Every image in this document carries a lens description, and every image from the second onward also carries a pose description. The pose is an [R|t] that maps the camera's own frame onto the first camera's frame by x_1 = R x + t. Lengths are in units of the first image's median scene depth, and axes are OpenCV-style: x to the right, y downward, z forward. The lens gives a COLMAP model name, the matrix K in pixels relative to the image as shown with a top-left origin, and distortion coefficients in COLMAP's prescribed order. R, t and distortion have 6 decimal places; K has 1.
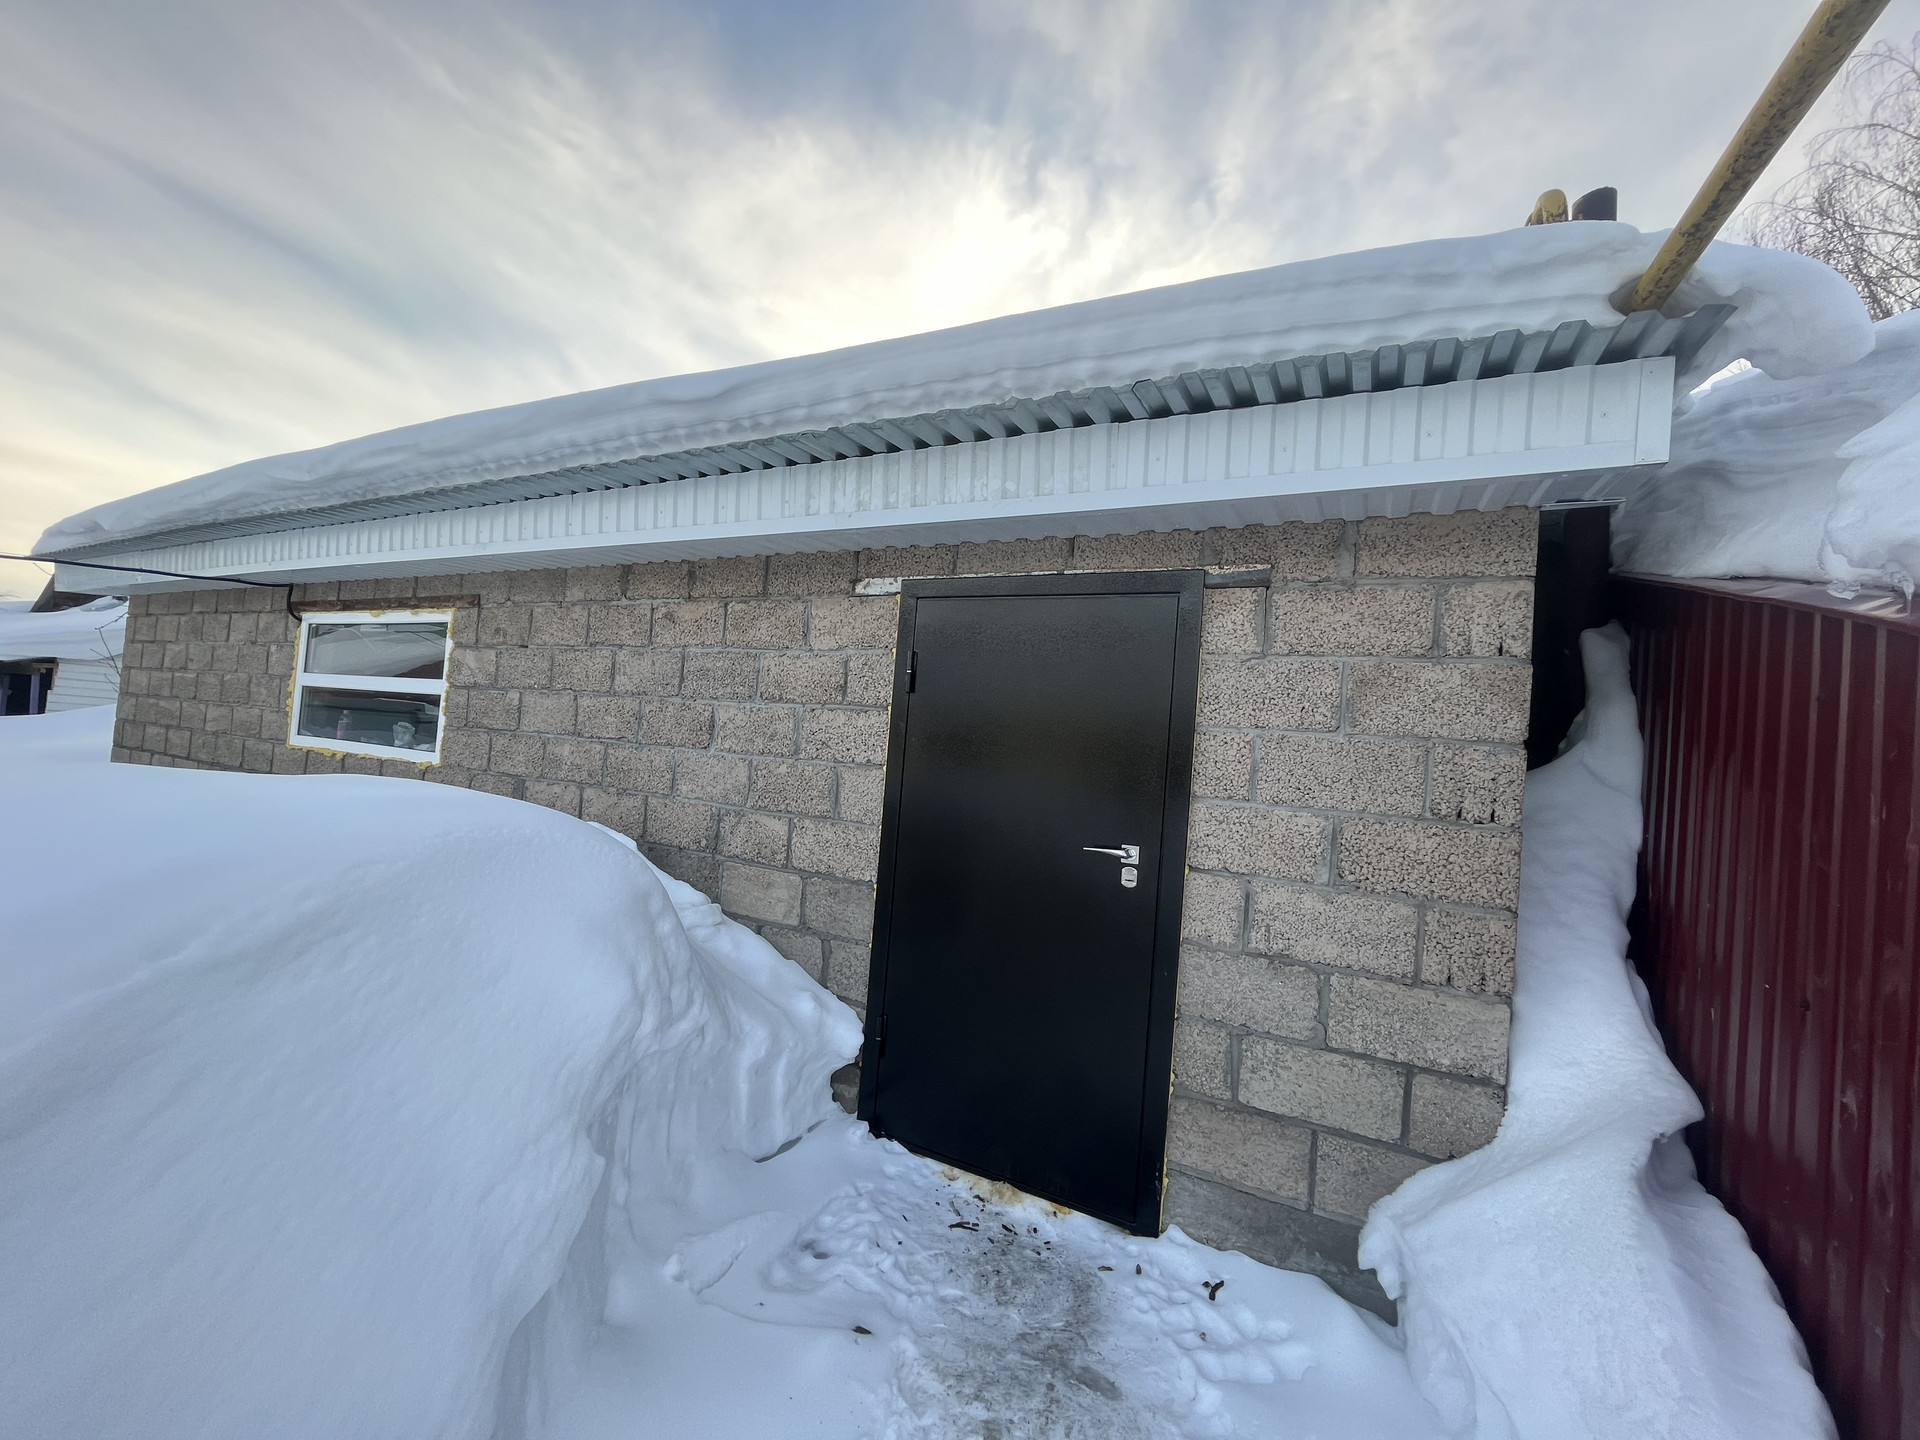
lens RADIAL K [[778.8, 0, 959.3], [0, 778.8, 711.9], [0, 0, 1]] dist [-0.002991, -0.000063]
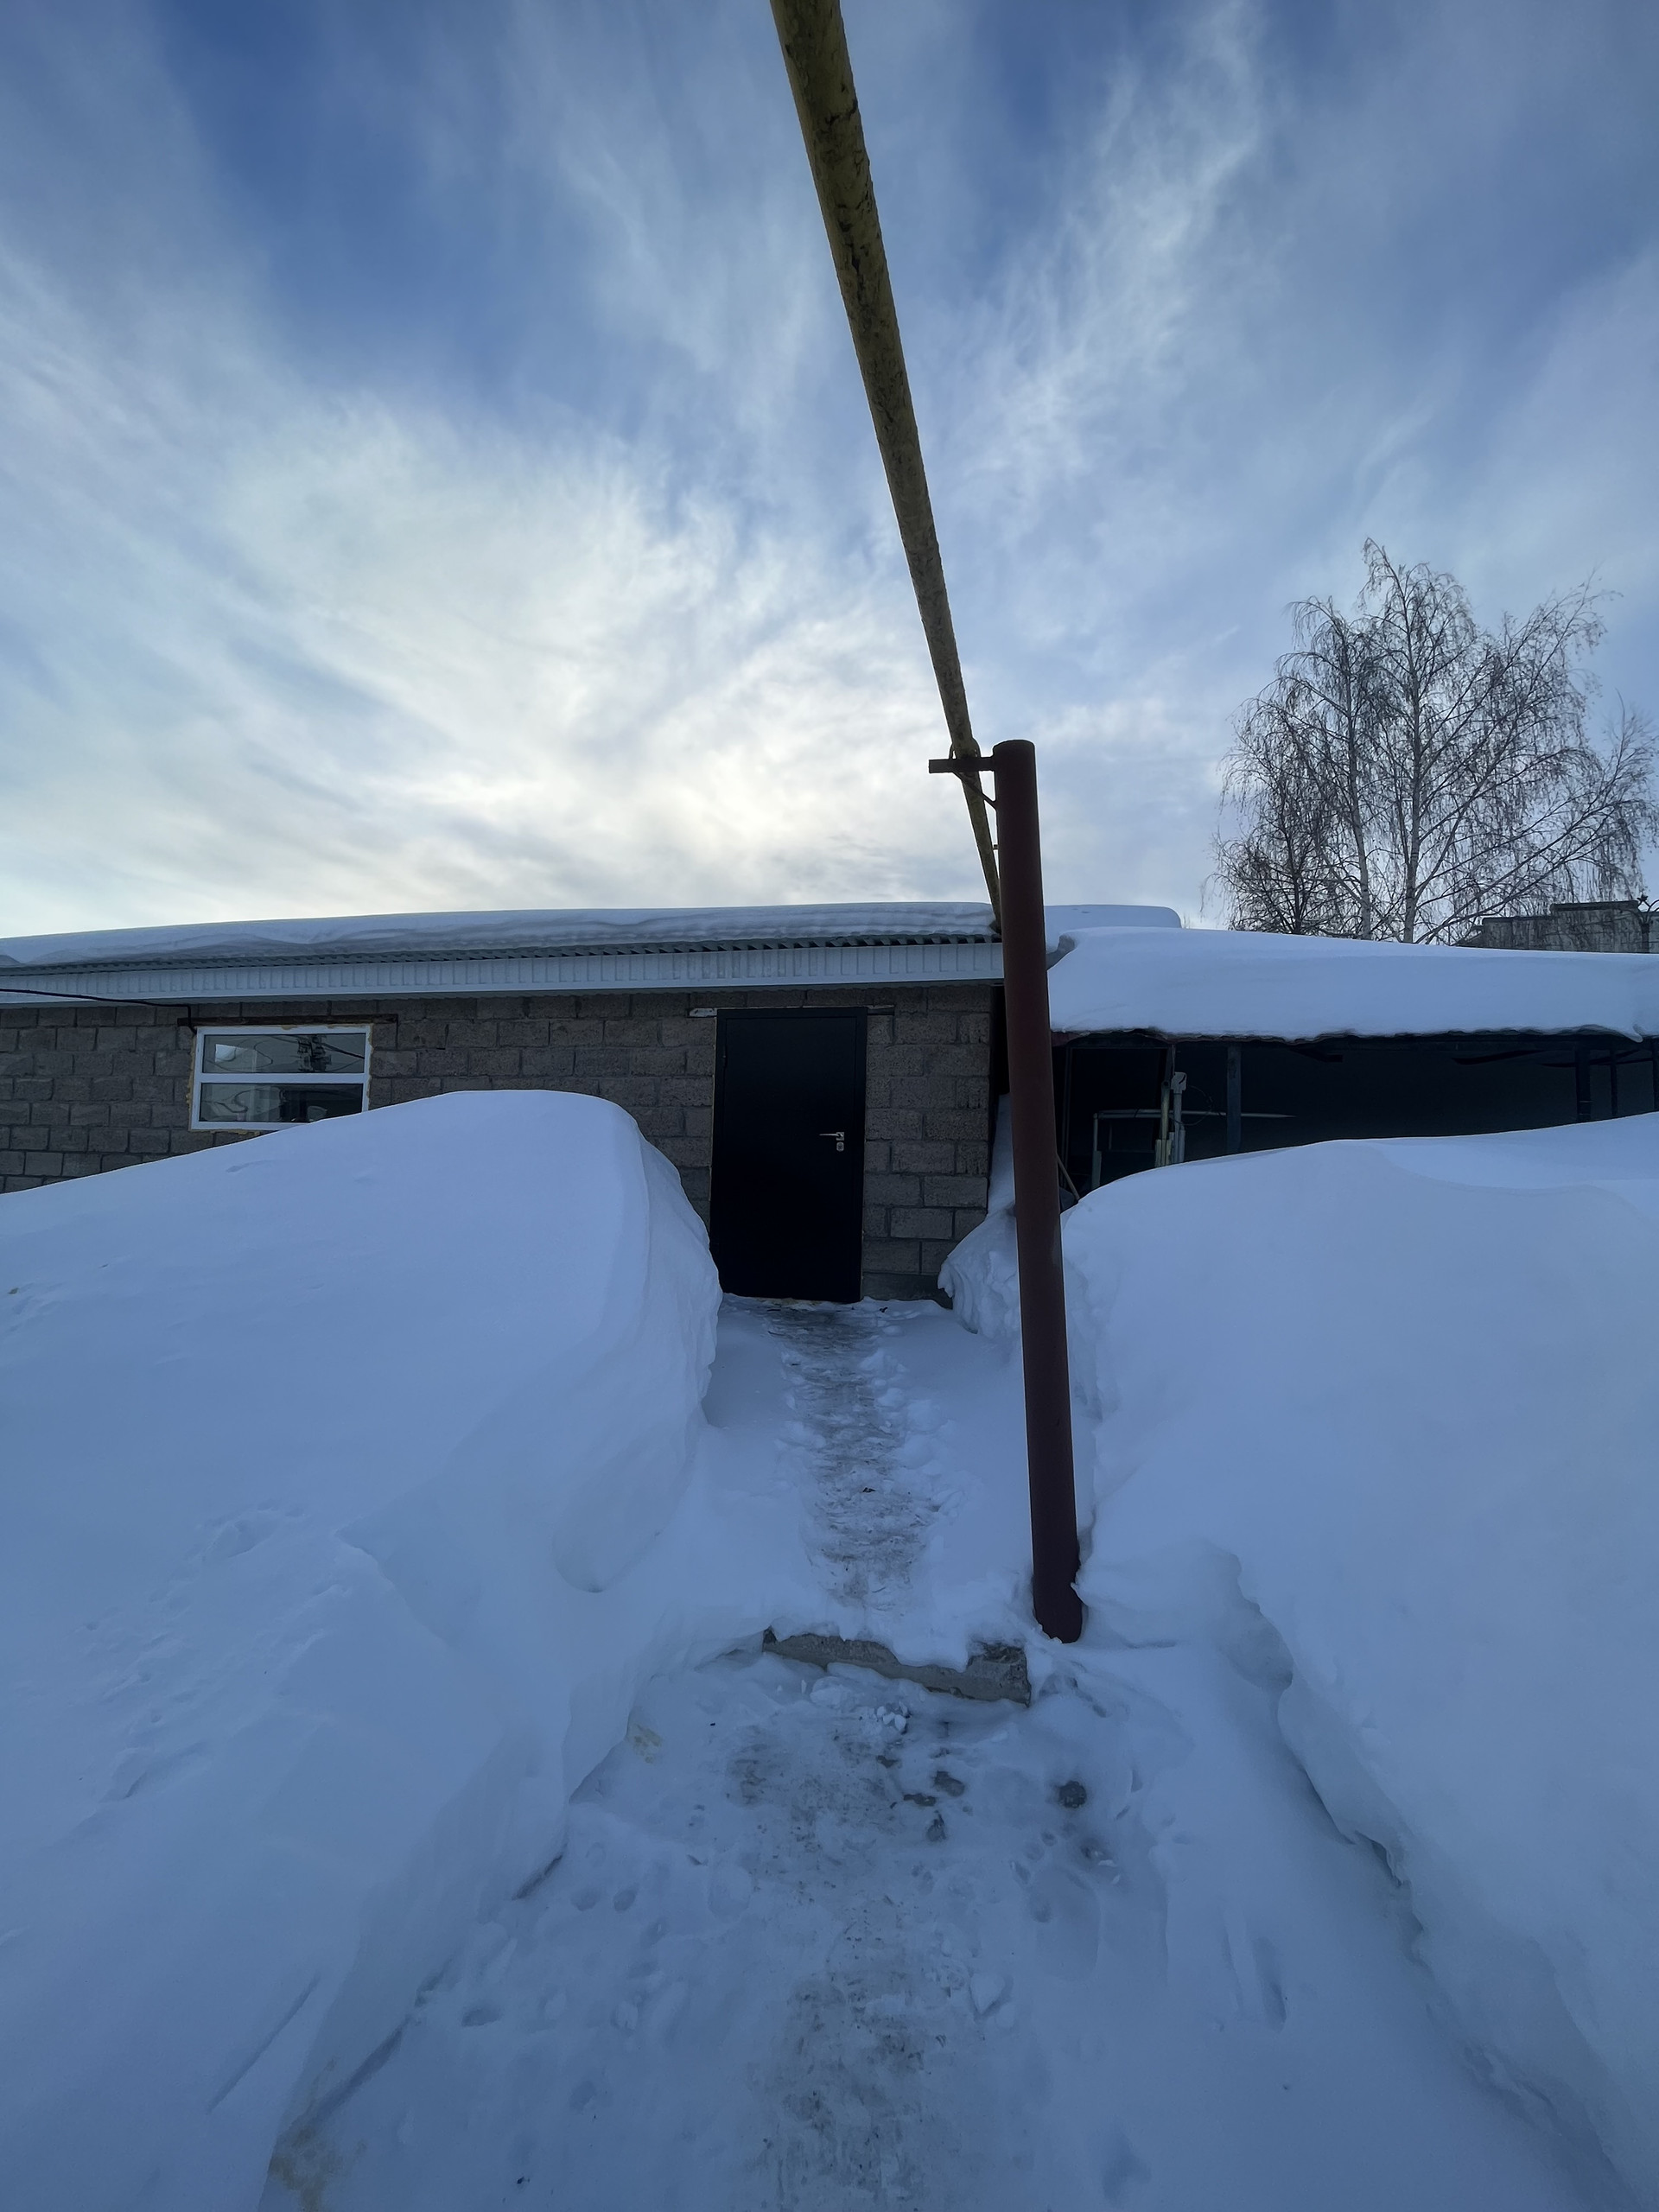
lens RADIAL K [[897.2, 0, 837.4], [0, 897.2, 1091.0], [0, 0, 1]] dist [-0.002991, -0.000063]
pose [[0.967638, -0.034463, 0.249979, -0.307401], [0.040386, 0.999011, -0.018604, 0.075434], [-0.249091, 0.028098, 0.968072, -1.071353]]
